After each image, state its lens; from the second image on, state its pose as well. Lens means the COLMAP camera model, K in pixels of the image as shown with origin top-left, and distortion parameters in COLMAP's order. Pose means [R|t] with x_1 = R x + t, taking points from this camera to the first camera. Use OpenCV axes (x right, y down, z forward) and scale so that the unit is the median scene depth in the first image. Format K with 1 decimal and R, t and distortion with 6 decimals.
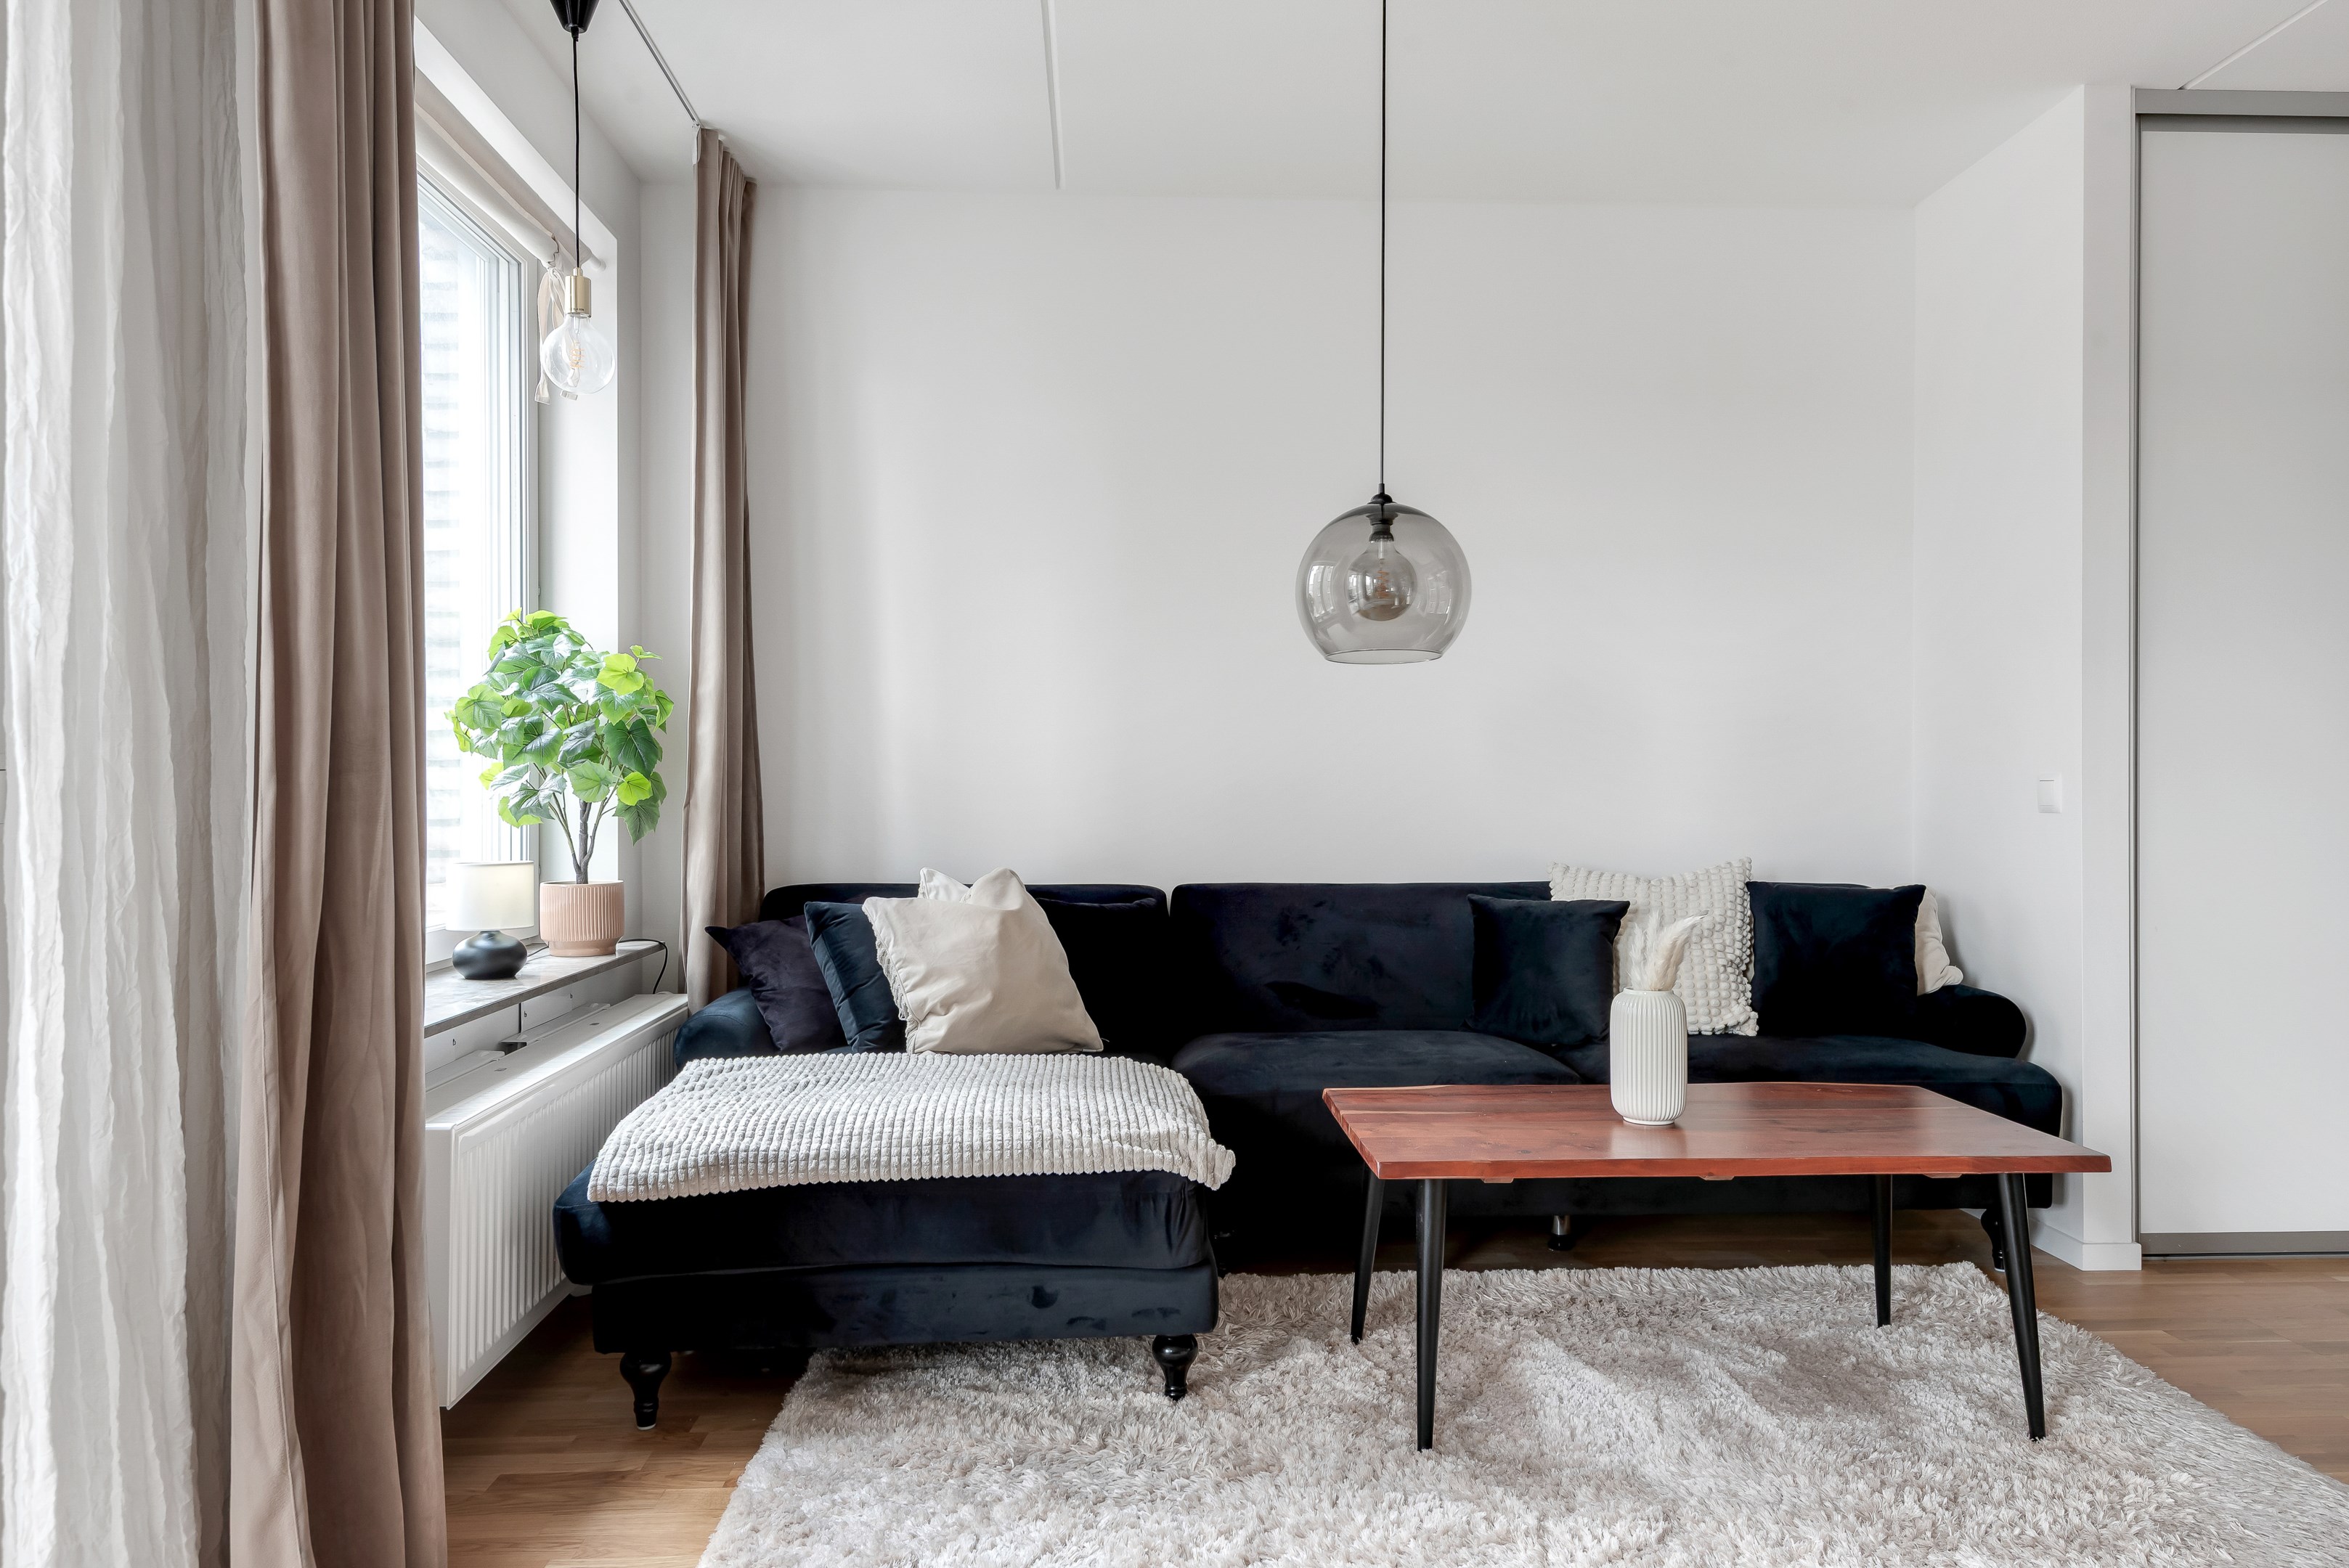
lens RADIAL K [[1545.0, 0, 1174.9], [0, 1545.0, 790.3], [0, 0, 1]] dist [0.051350, -0.059834]
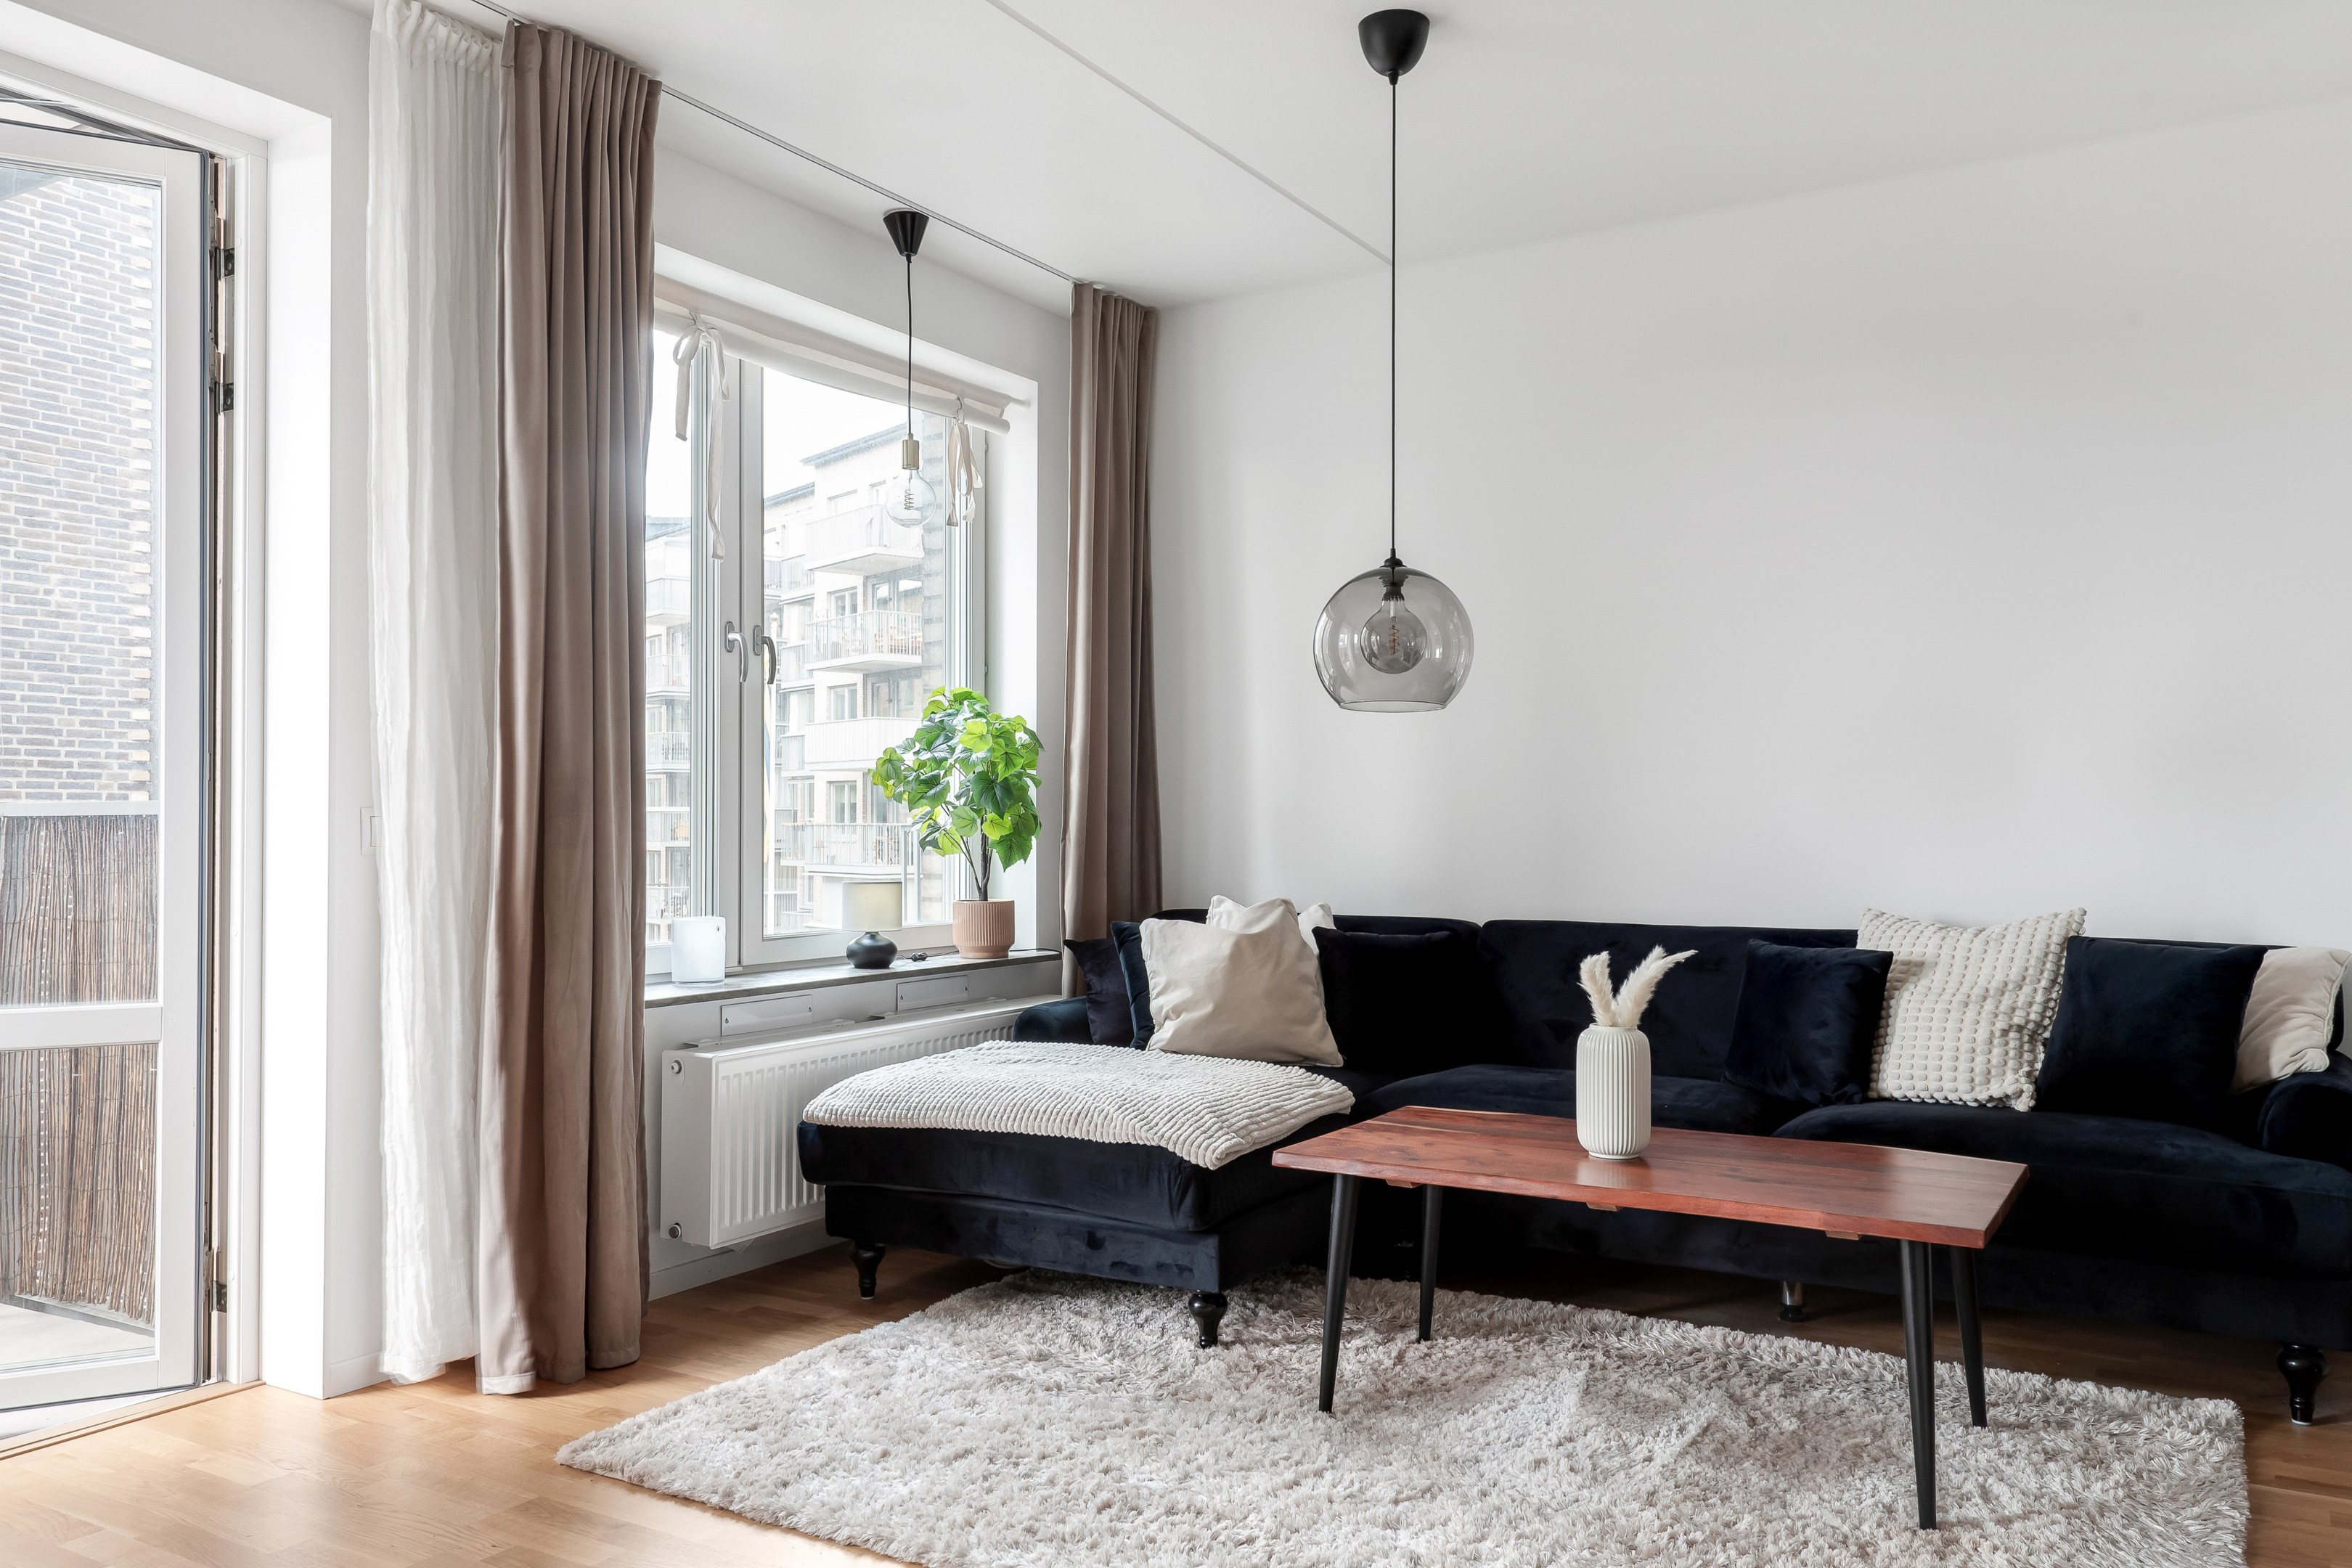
lens RADIAL K [[1729.9, 0, 1205.6], [0, 1729.9, 802.9], [0, 0, 1]] dist [0.029595, -0.024496]
pose [[0.831555, -0.006569, -0.555404, 0.580380], [-0.001111, 0.999908, -0.013489, -0.001182], [0.555442, 0.011834, 0.831471, -0.073430]]
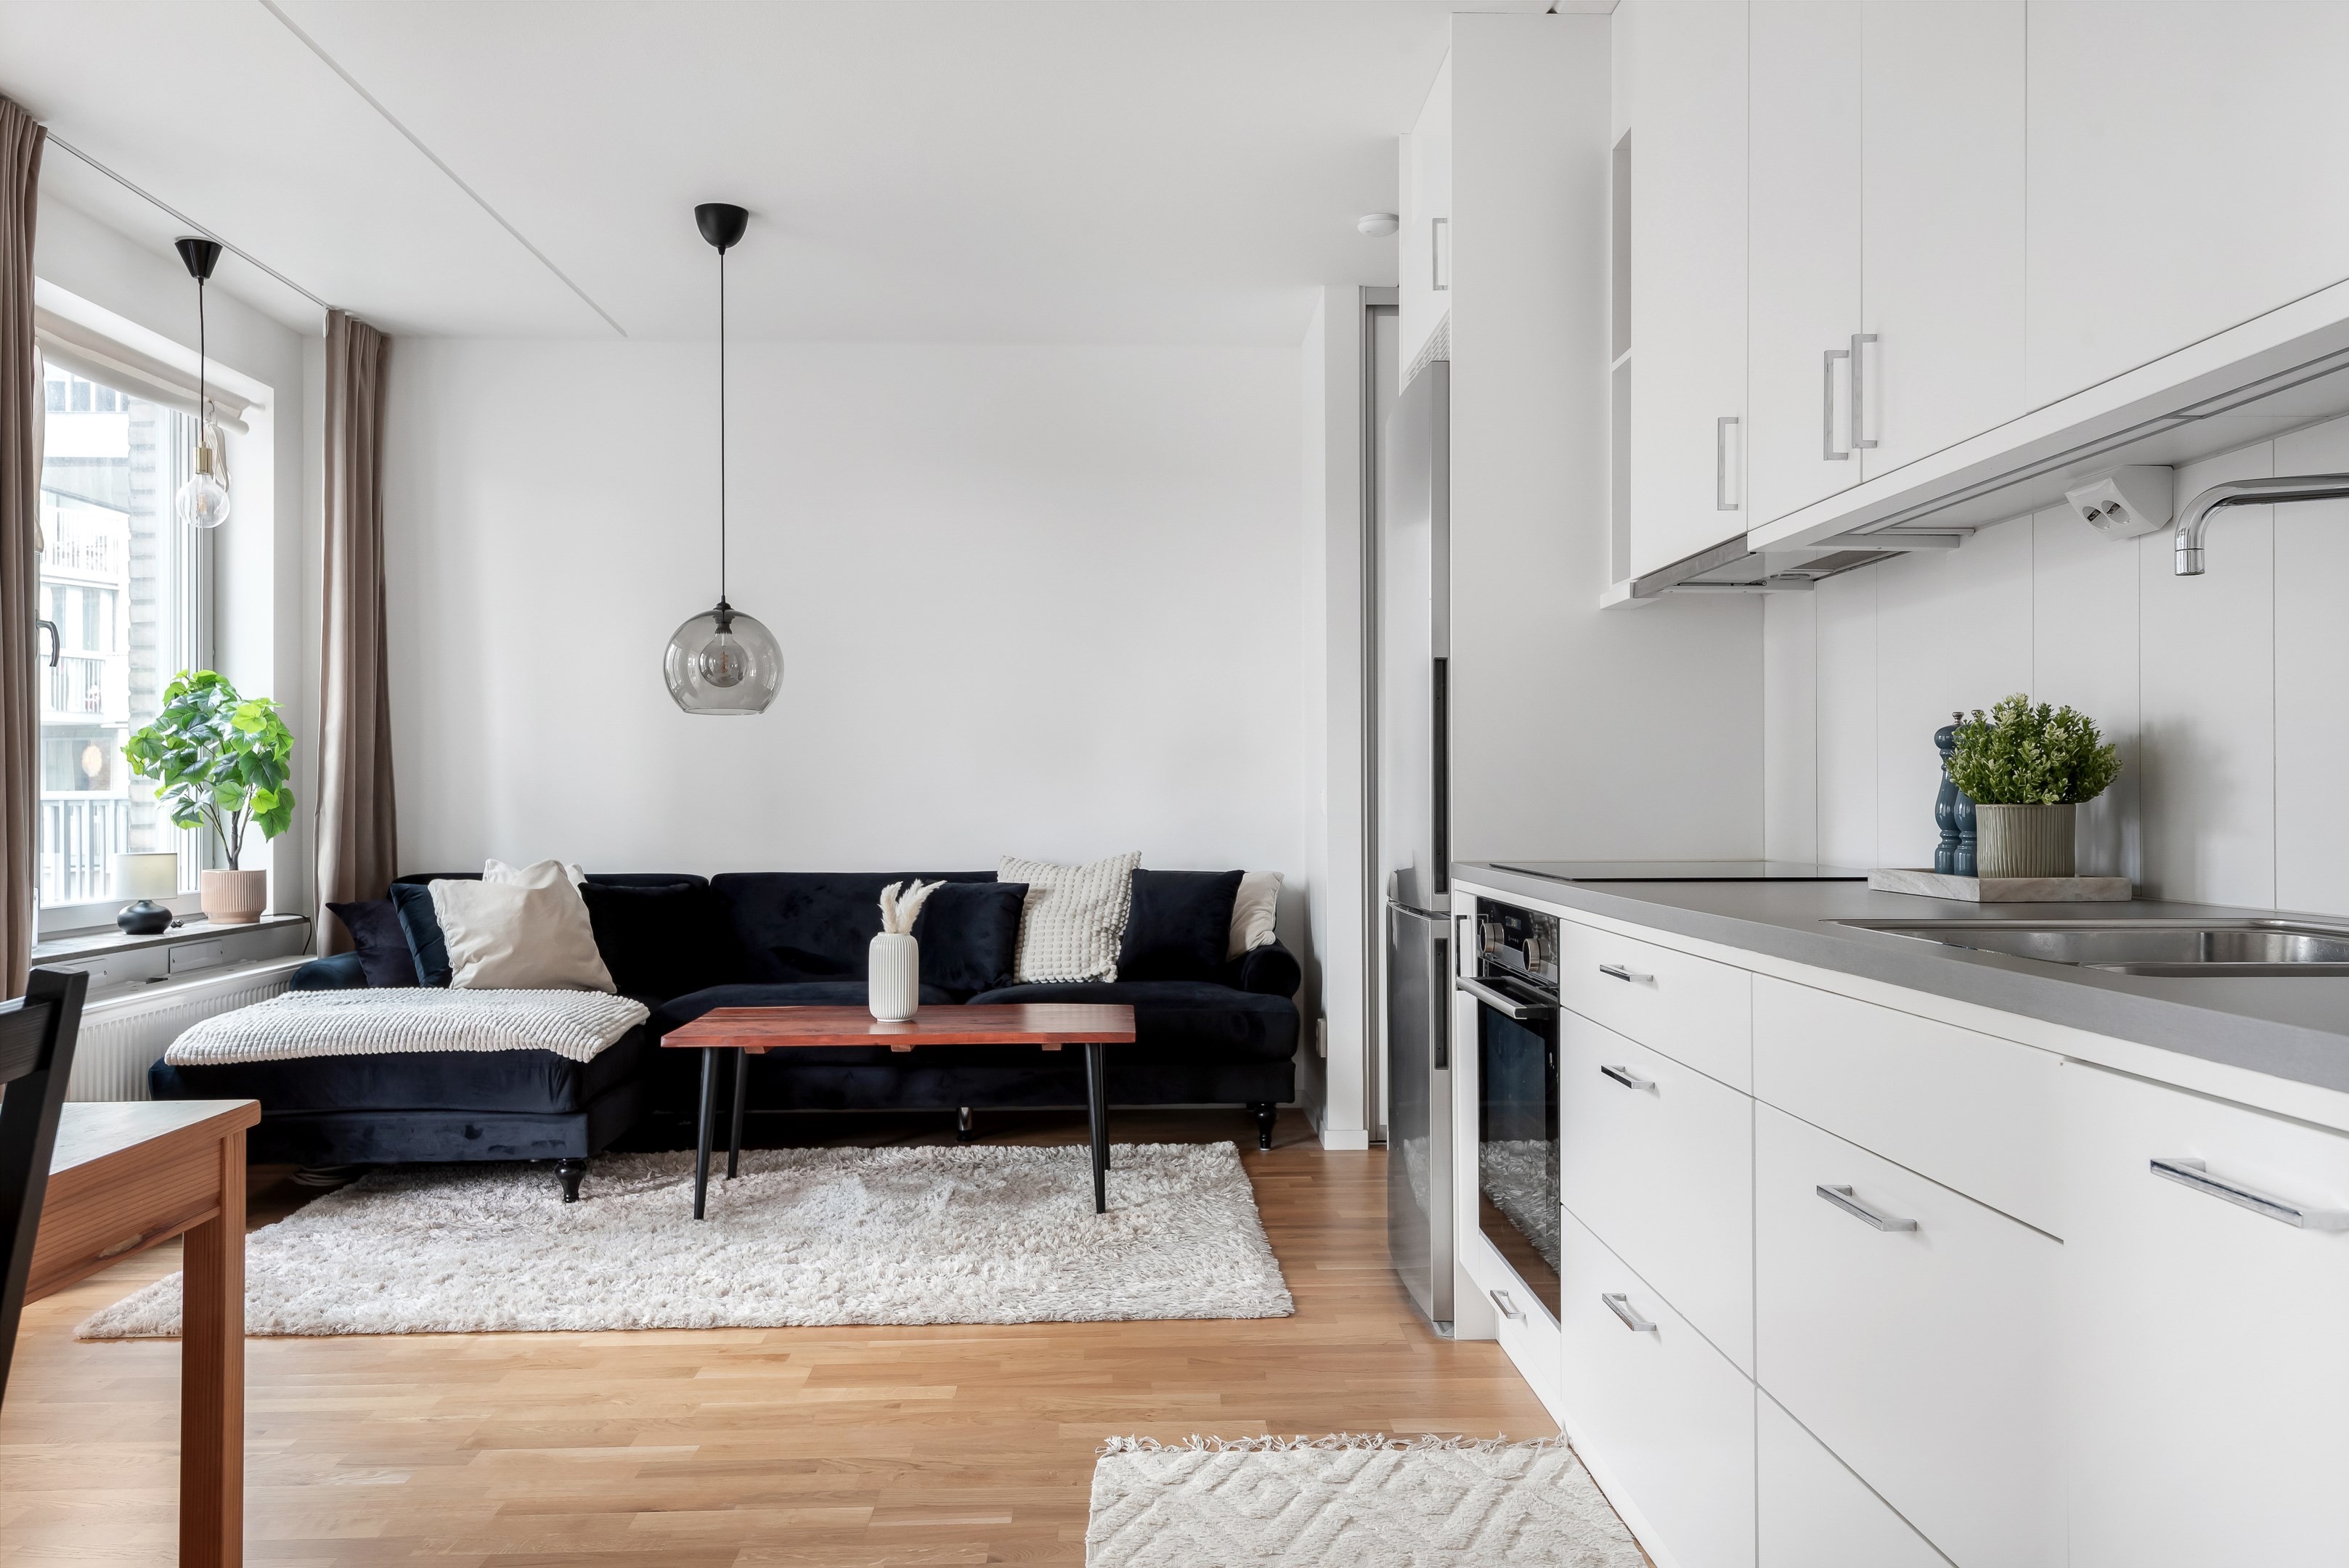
lens RADIAL K [[1791.7, 0, 1174.5], [0, 1791.7, 784.0], [0, 0, 1]] dist [0.057939, -0.064121]
pose [[0.999820, -0.002599, -0.018811, 0.496380], [0.002450, 0.999965, -0.007967, -0.001259], [0.018831, 0.007920, 0.999791, -0.598263]]
